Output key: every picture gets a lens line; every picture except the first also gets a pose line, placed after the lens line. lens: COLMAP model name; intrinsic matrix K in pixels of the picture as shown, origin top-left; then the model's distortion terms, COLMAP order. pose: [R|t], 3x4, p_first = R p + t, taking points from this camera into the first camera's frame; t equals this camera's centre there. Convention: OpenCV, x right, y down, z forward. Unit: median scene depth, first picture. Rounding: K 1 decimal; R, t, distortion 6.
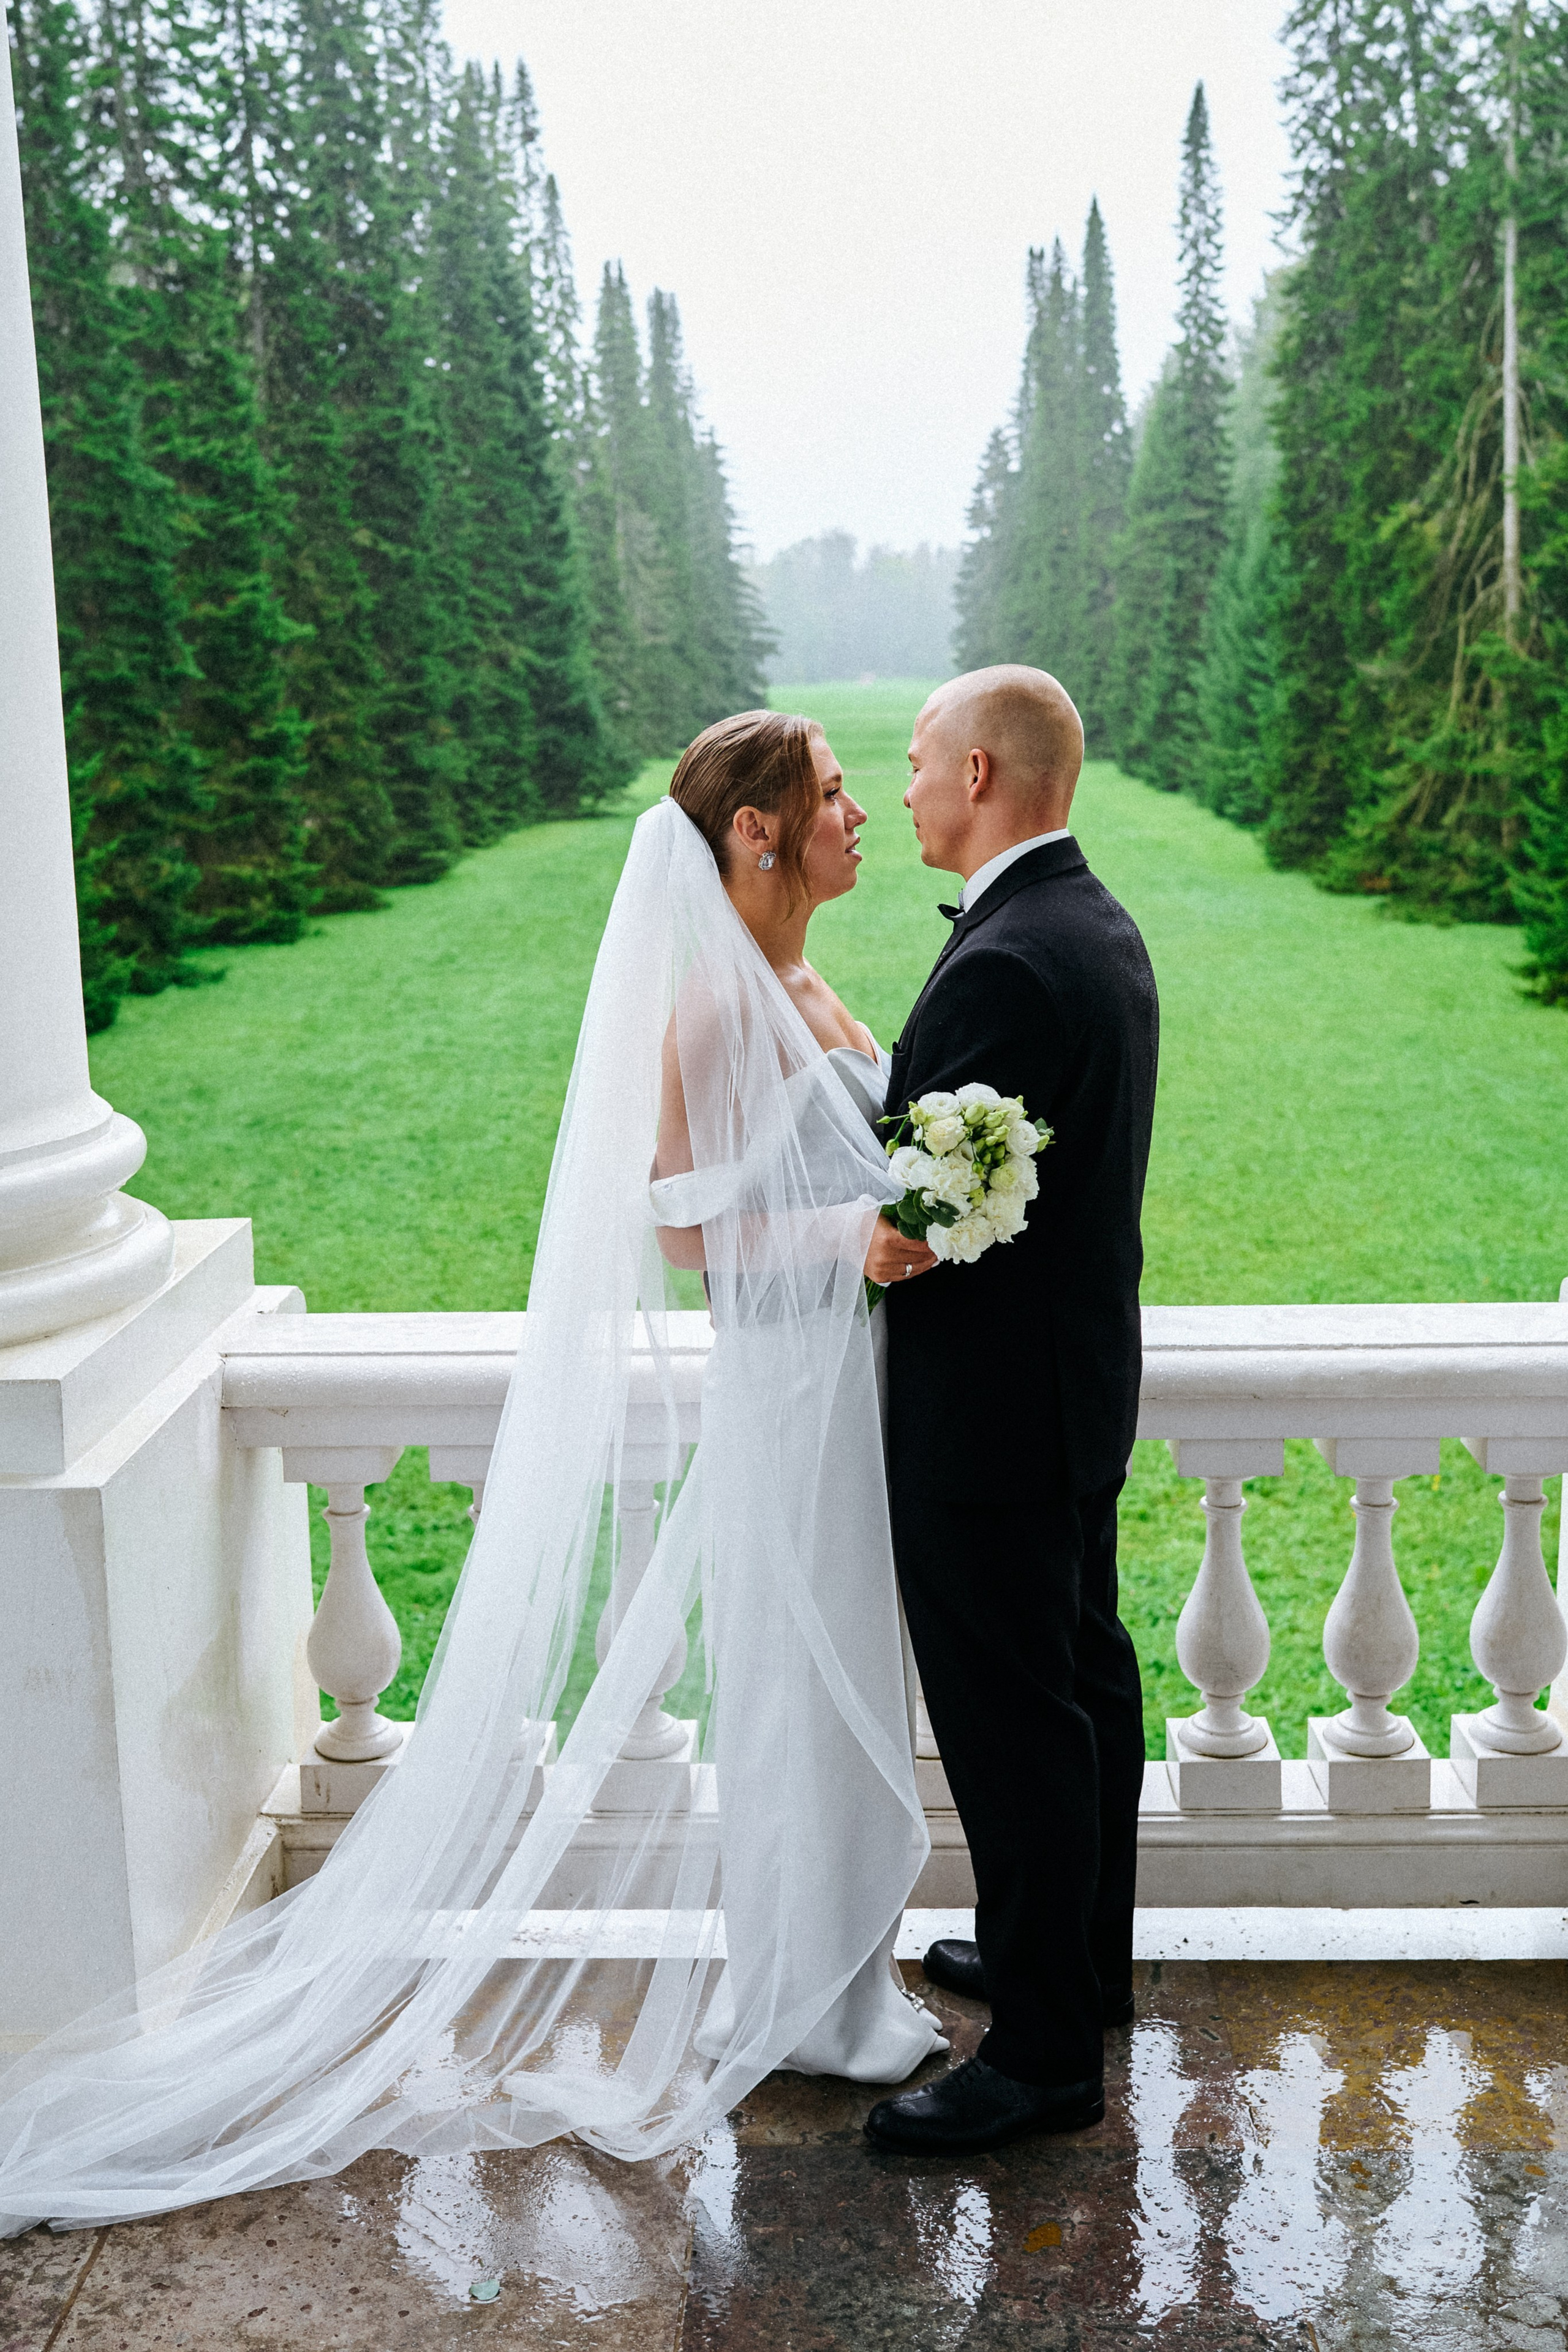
lens RADIAL K [[2503.1, 0, 797.7], [0, 2503.1, 1076.3], [0, 0, 1]] dist [0.038350, 0.000000]
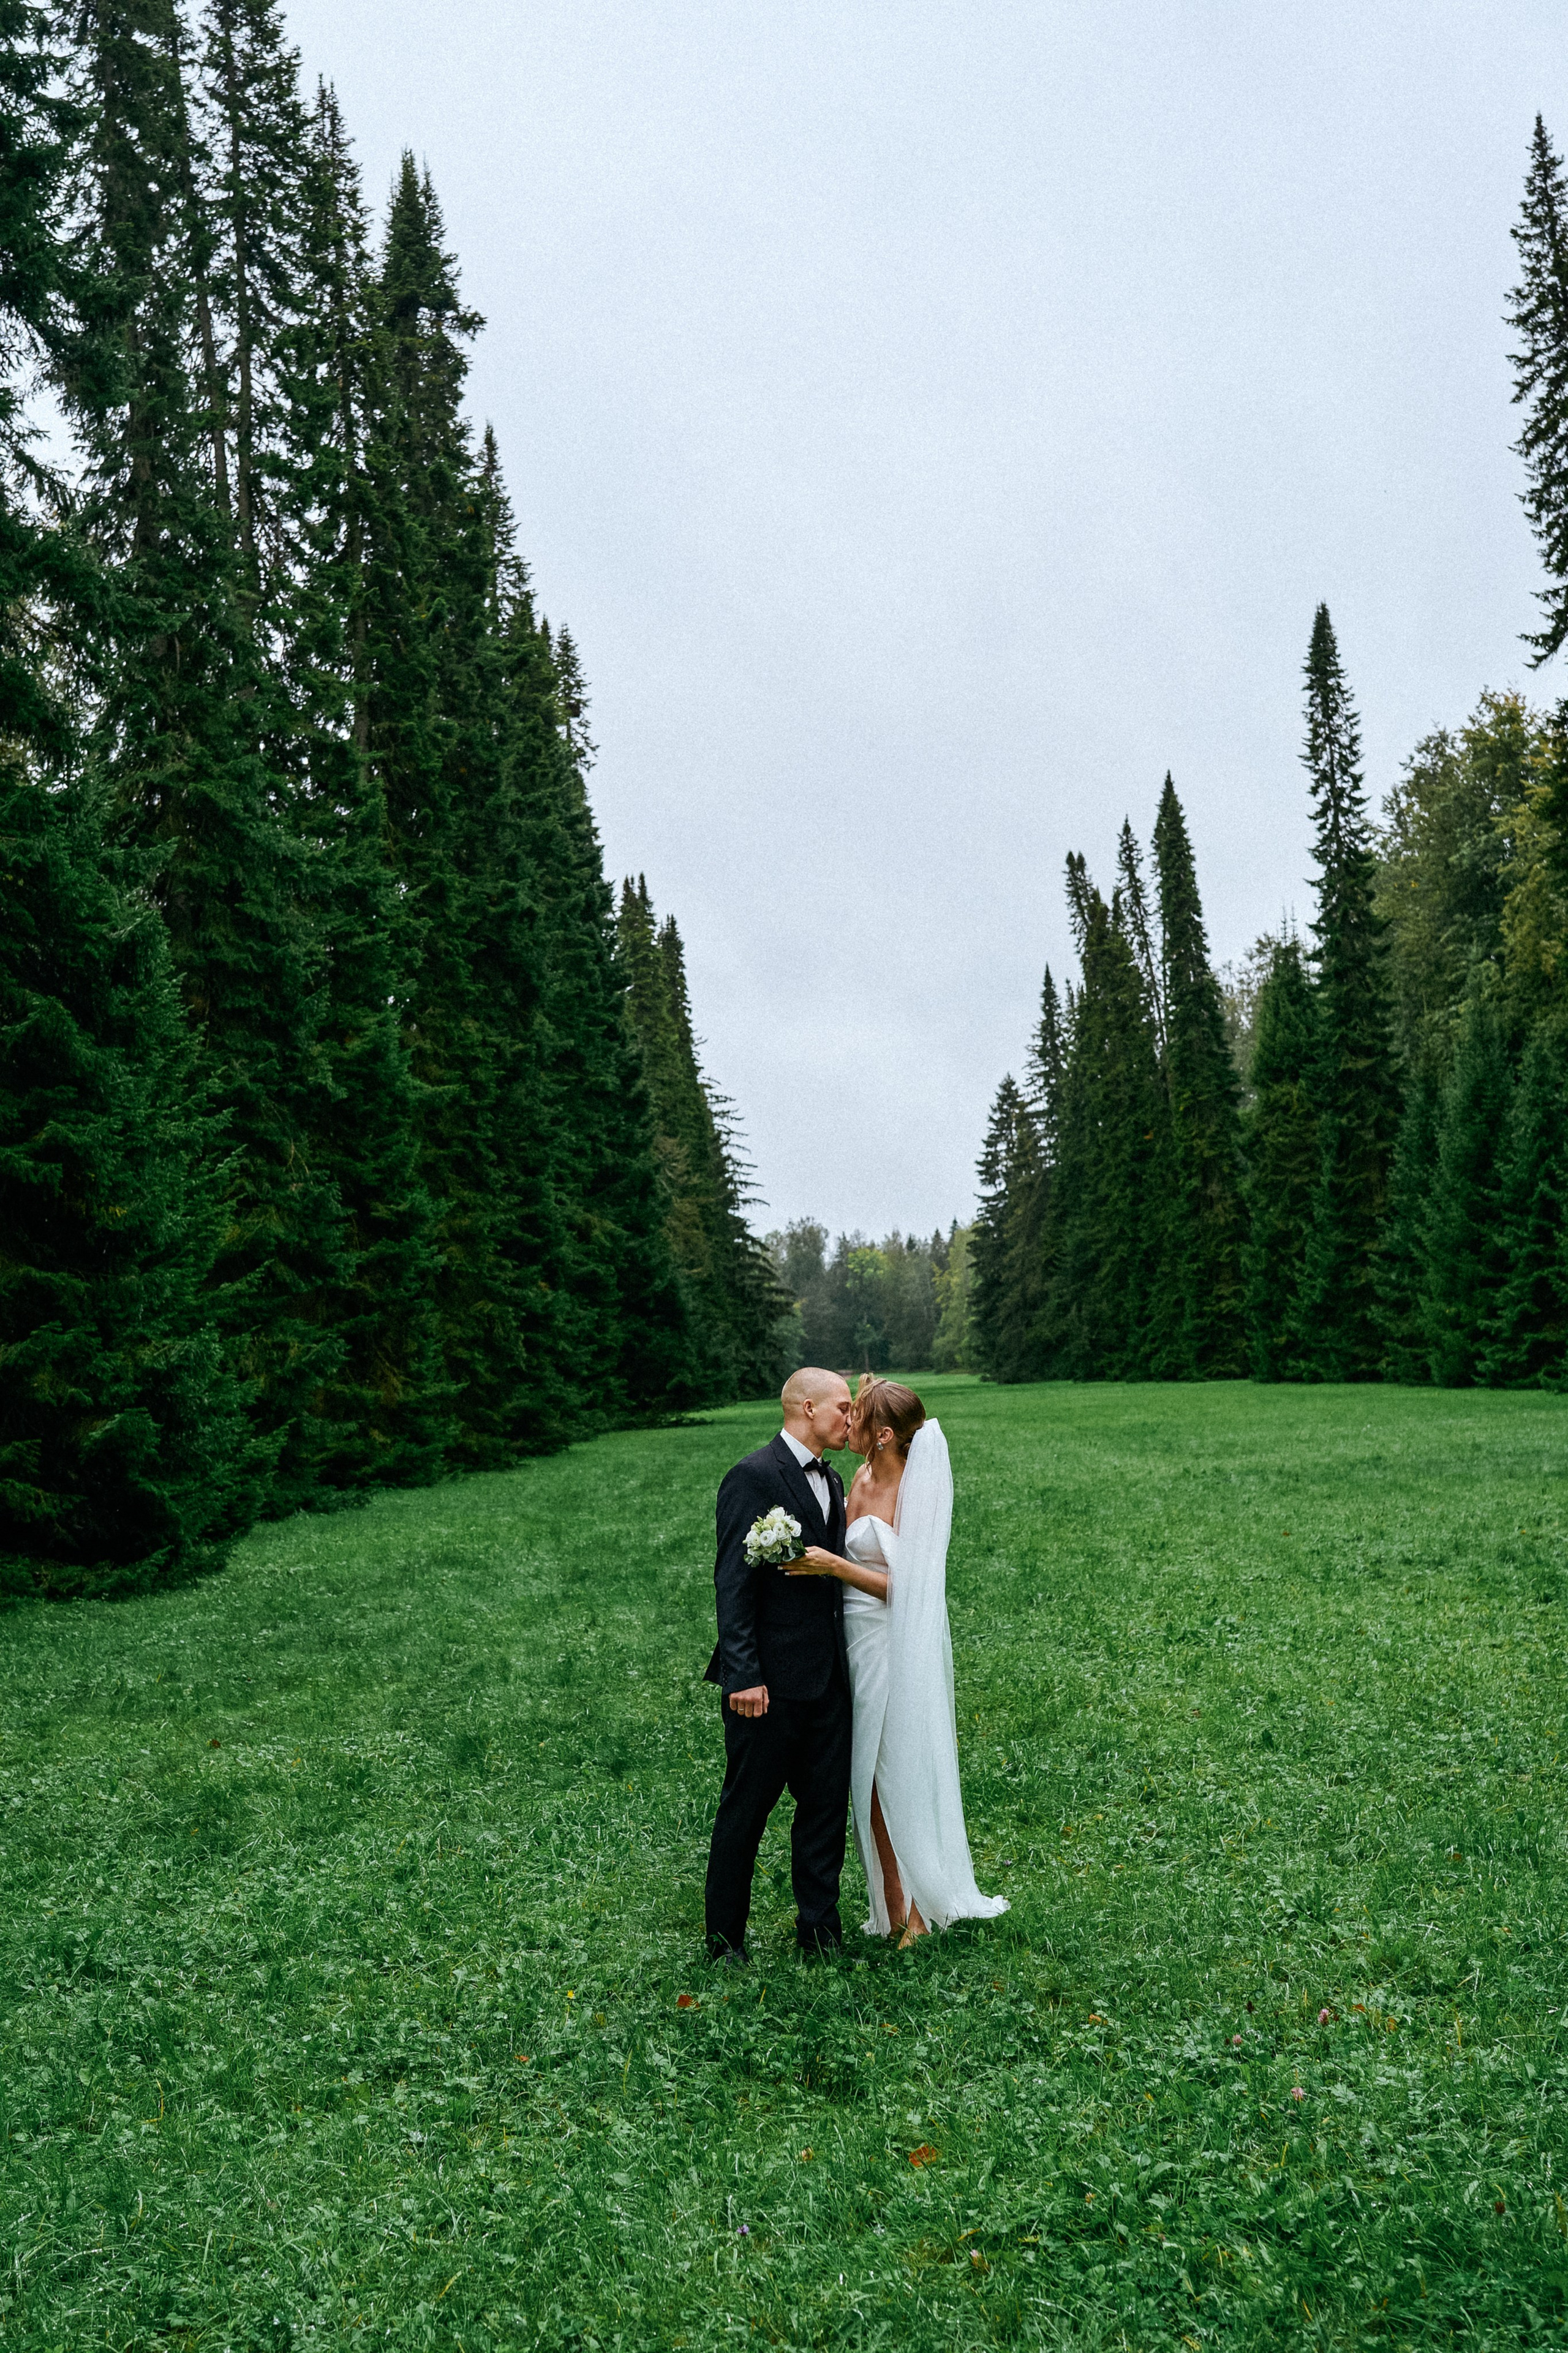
lens RADIAL K [[2514.8, 0, 768.5], [0, 2514.8, 1155.2], [0, 0, 1]] dist [0.064537, 0.000000]
pose [[0.998344, -0.031906, 0.047874, -0.119026], [0.043976, 0.959735, -0.277442, 0.056127], [-0.037095, 0.279088, 0.959549, 0.229066]]
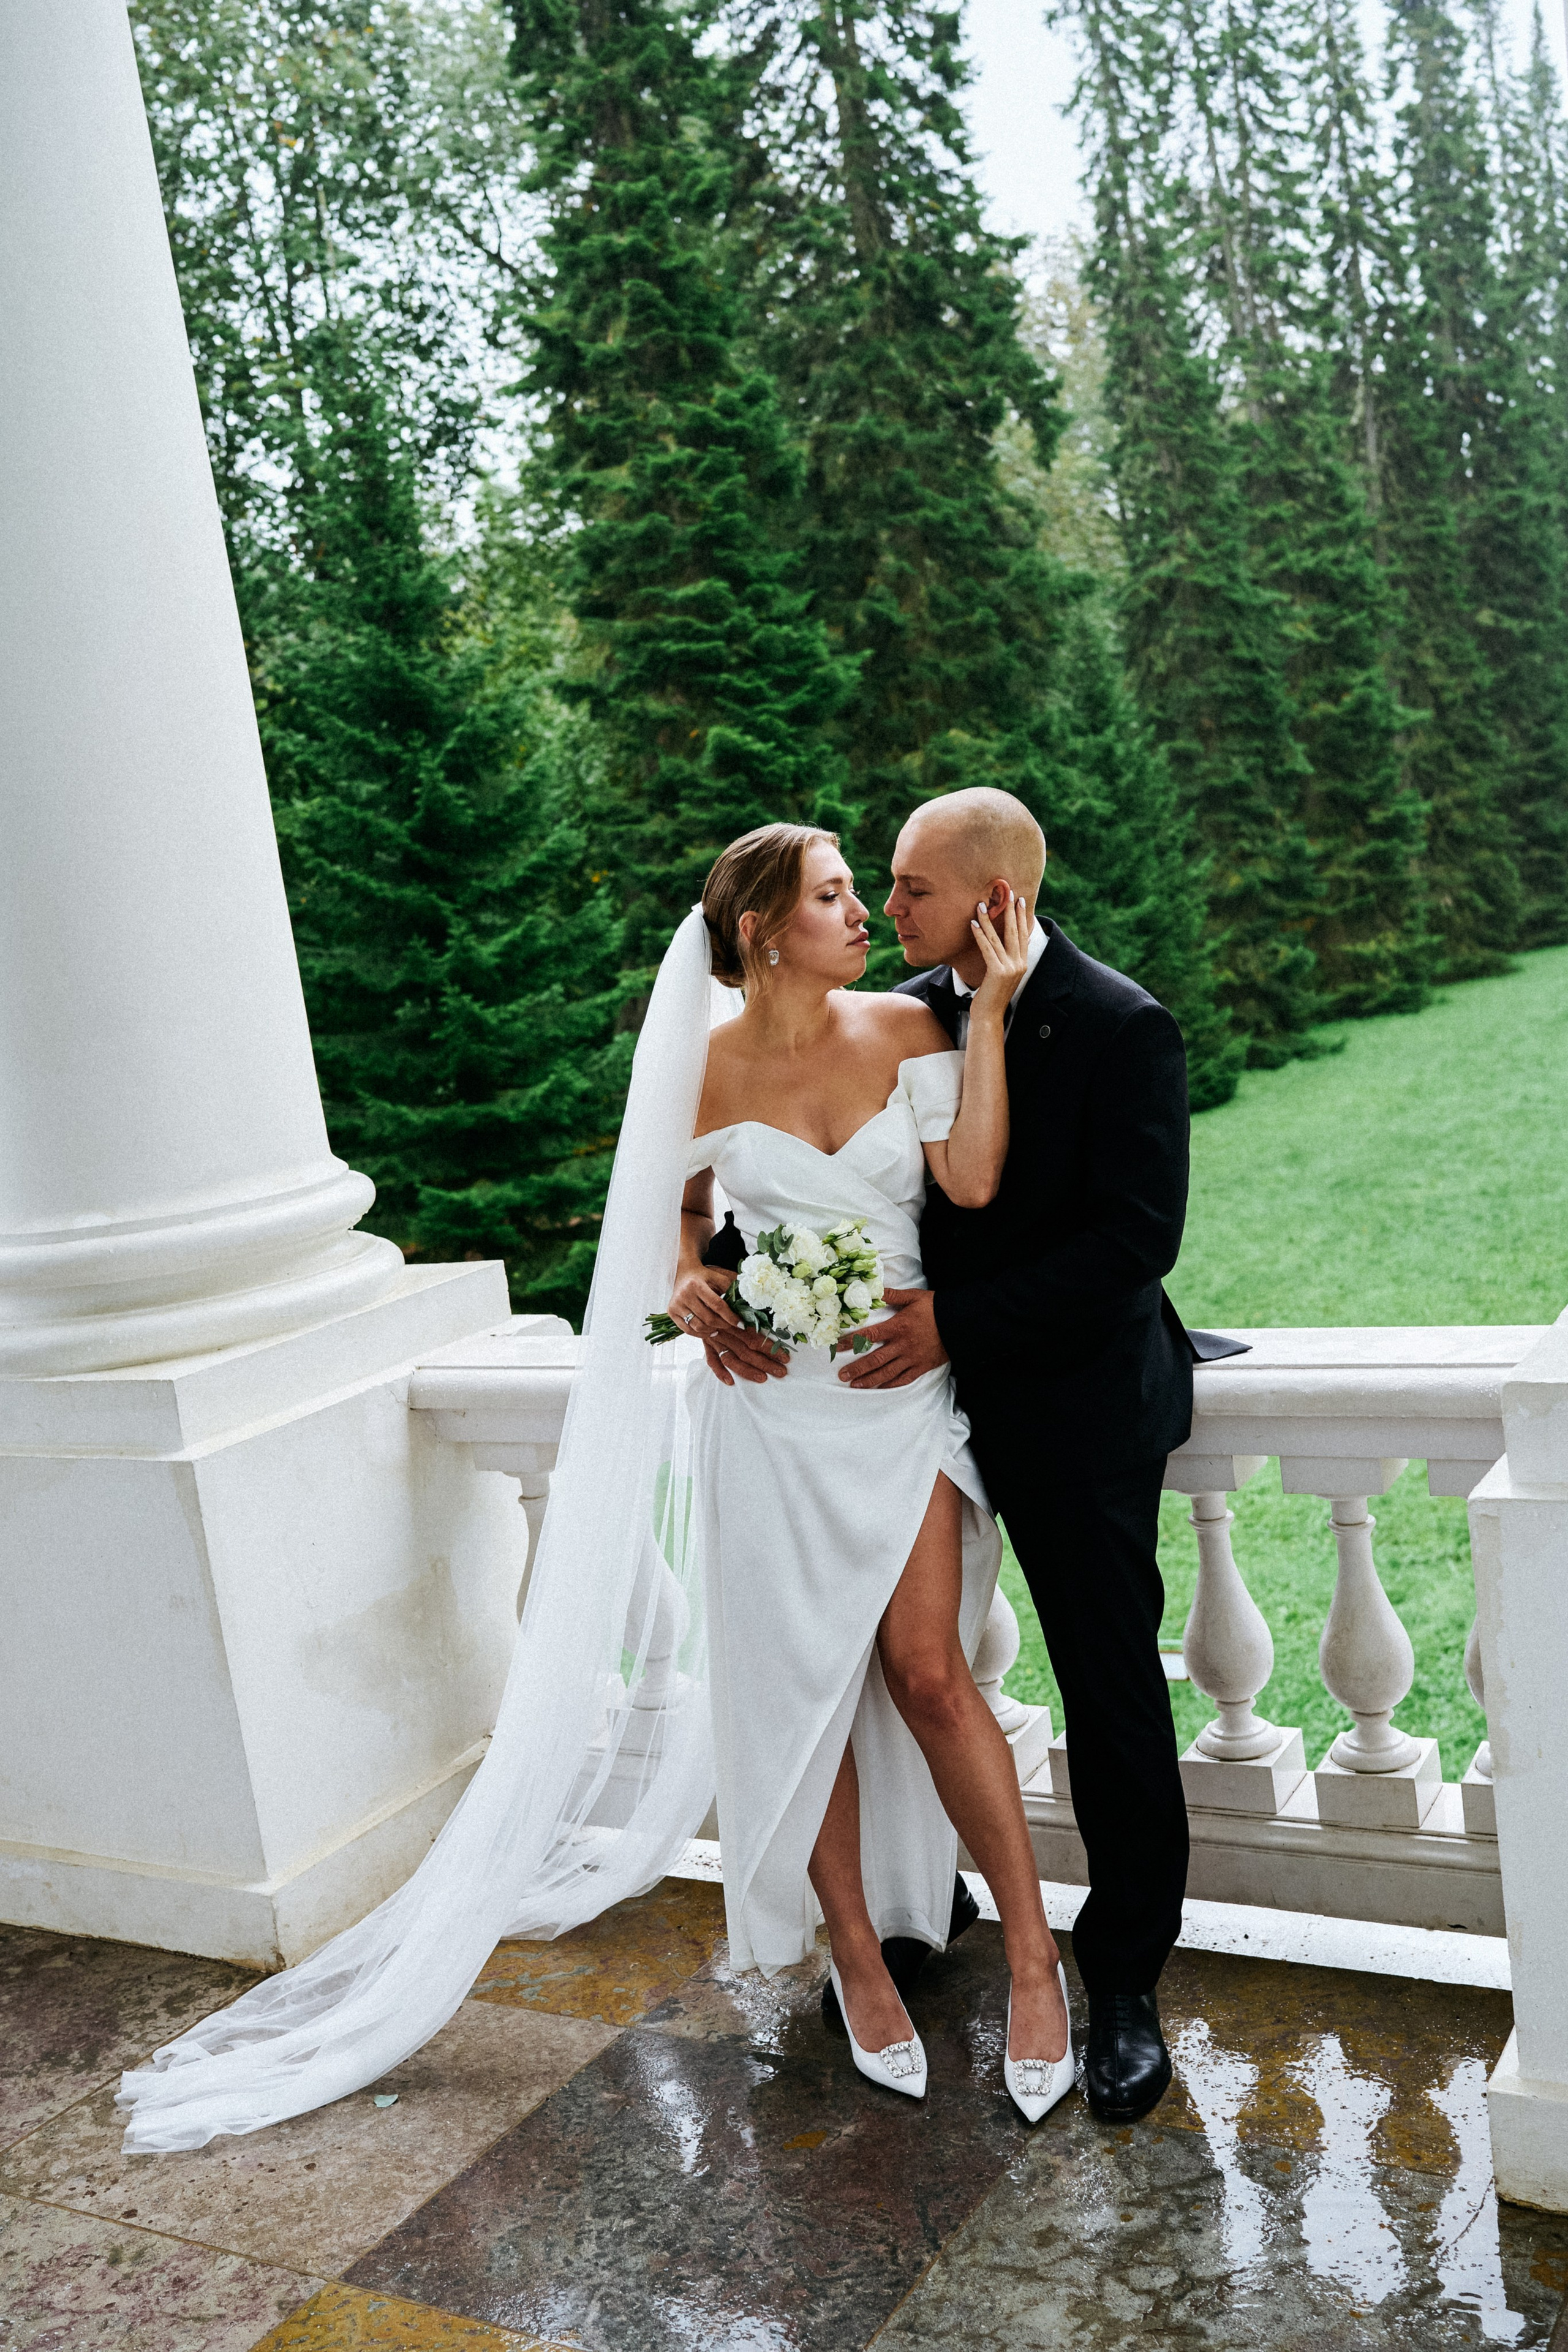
lens RADIAL K [[2376.4, 0, 798.1], [0, 2376.4, 1113.8], [0, 0, 1]] dist [0.035792, 0.000000]
pose [[0.876336, -0.044805, -0.479612, 0.040872], [0.038200, 0.998993, -0.023527, 0.001549], [0.480183, 0.002297, 0.877165, 0.003430]]
